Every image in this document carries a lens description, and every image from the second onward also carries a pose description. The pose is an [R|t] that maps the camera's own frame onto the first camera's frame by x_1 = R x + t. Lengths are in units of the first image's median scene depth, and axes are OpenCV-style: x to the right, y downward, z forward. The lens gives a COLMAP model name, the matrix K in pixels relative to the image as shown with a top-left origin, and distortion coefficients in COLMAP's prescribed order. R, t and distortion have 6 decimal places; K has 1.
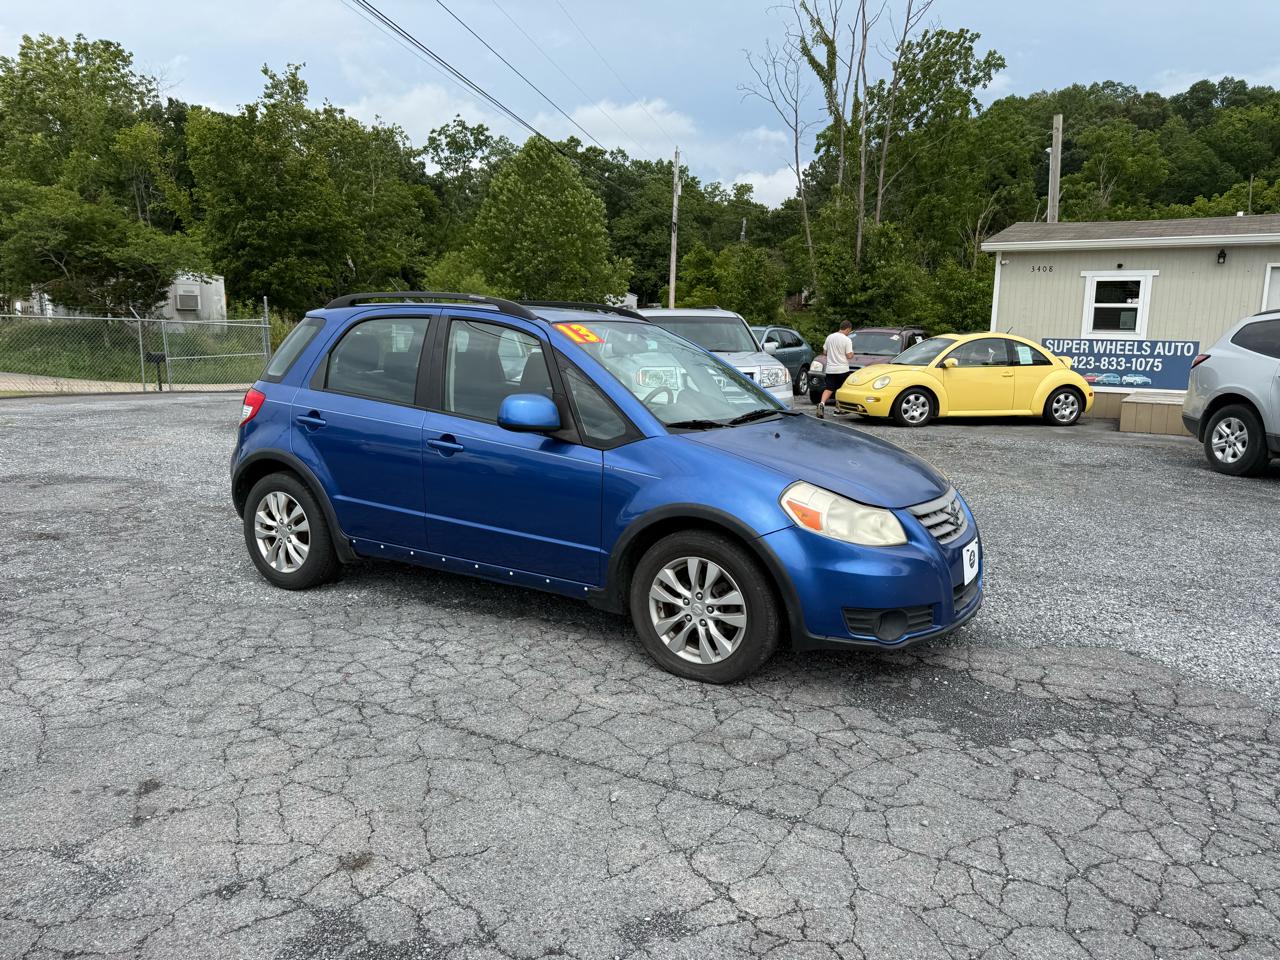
lens RADIAL K [[897.0, 0, 647.2], [0, 897.0, 476.6], [0, 0, 1]] dist [0.054090, -0.066569]
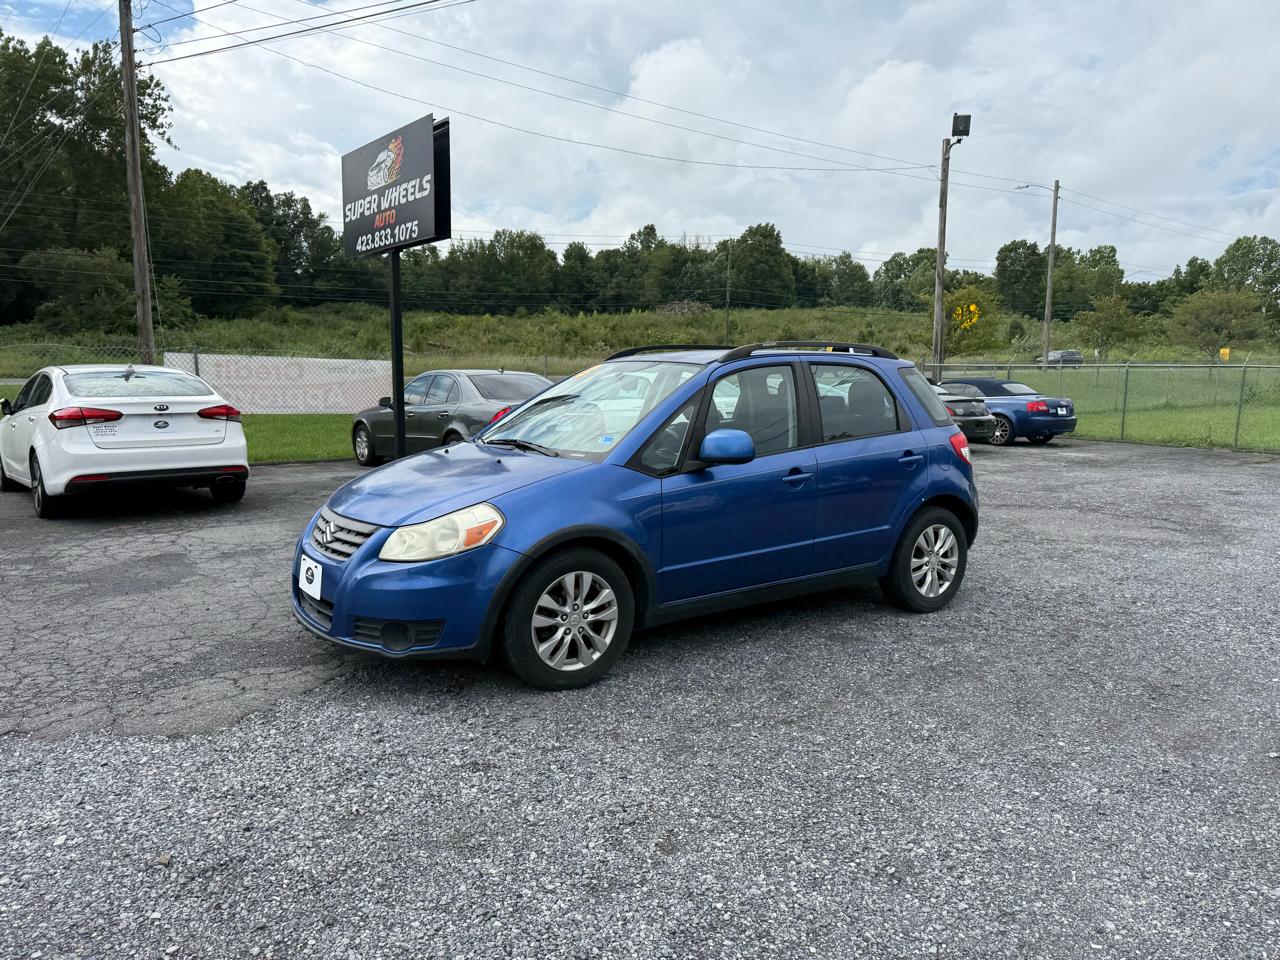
lens RADIAL K [[897.0, 0, 647.8], [0, 897.0, 485.4], [0, 0, 1]] dist [0.054090, -0.066569]
pose [[-0.403375, 0.090792, -0.910520, 1.008166], [-0.164823, 0.971580, 0.169900, -0.221333], [0.900068, 0.218608, -0.376946, 1.517669]]
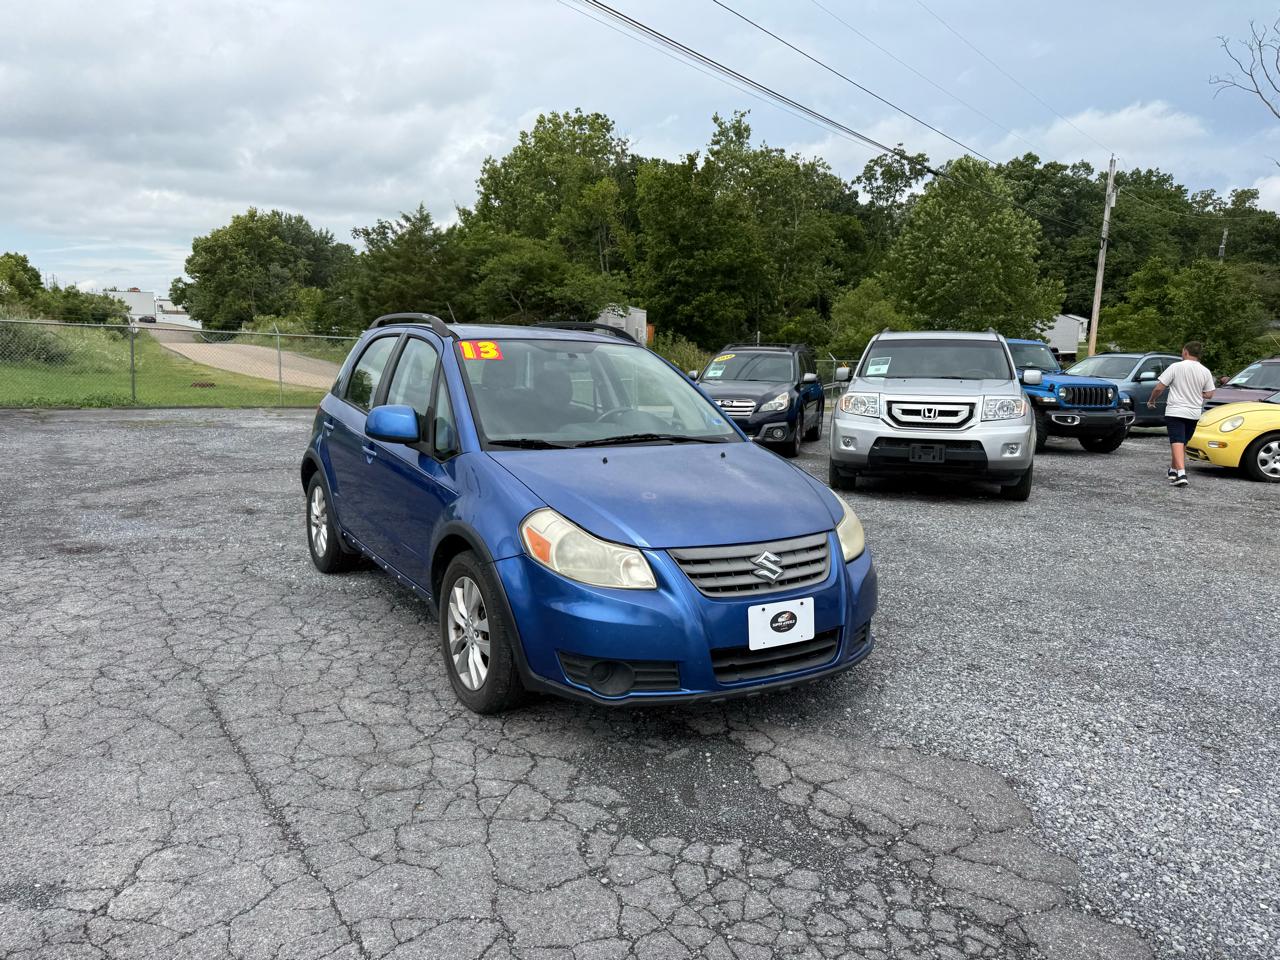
lens RADIAL K [[897.0, 0, 645.5], [0, 897.0, 482.2], [0, 0, 1]] dist [0.054090, -0.066569]
pose [[0.888564, 0.071632, -0.453125, 0.539878], [-0.083089, 0.996527, -0.005400, -0.019678], [0.451165, 0.042448, 0.891430, 0.174435]]
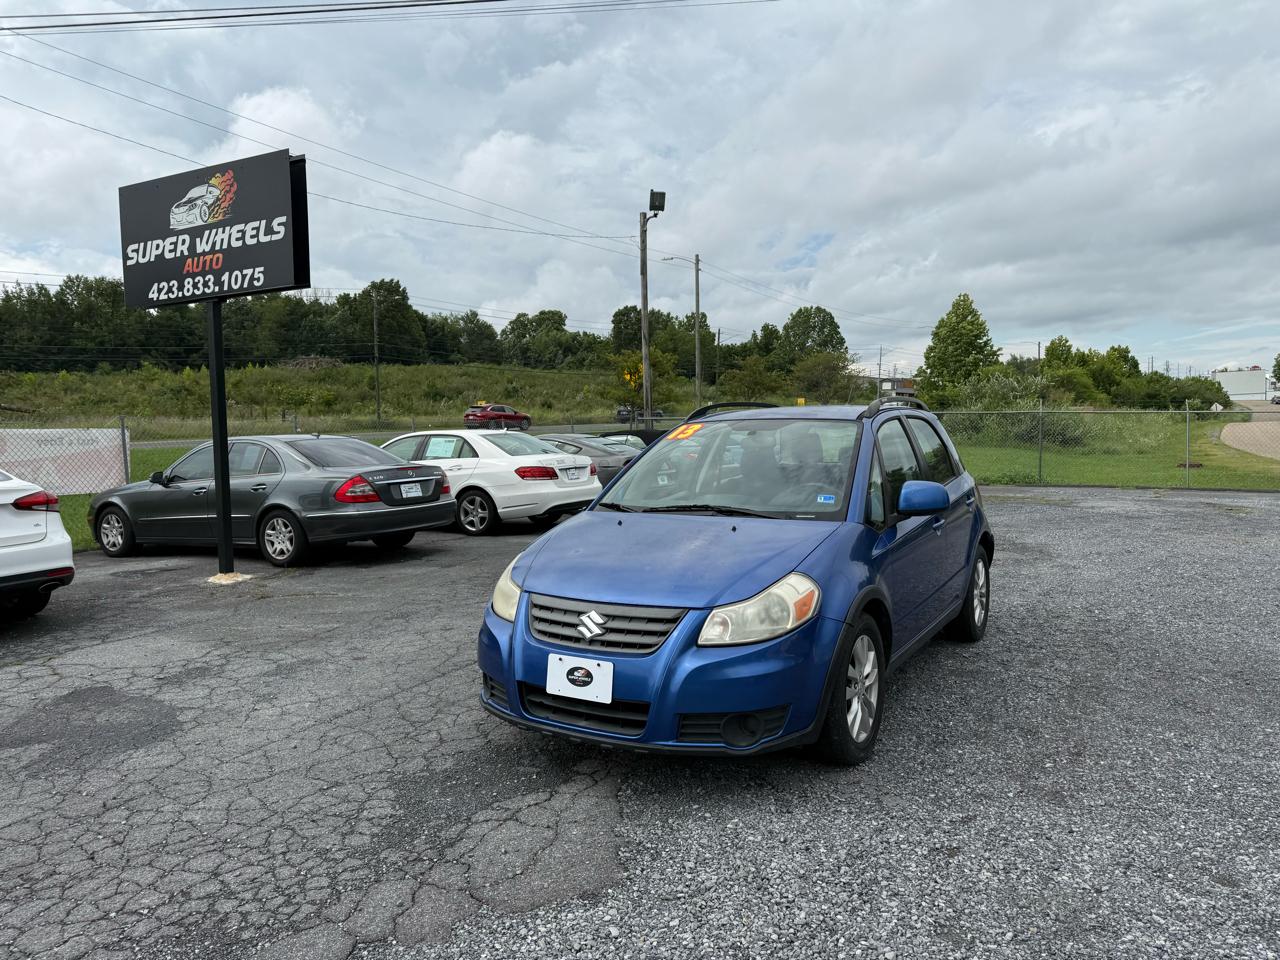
lens RADIAL K [[897.0, 0, 649.3], [0, 897.0, 478.6], [0, 0, 1]] dist [0.054090, -0.066569]
pose [[-0.005868, 0.039522, -0.999201, 1.097538], [-0.141544, 0.989125, 0.039954, -0.132160], [0.989915, 0.141665, -0.000210, 0.917205]]
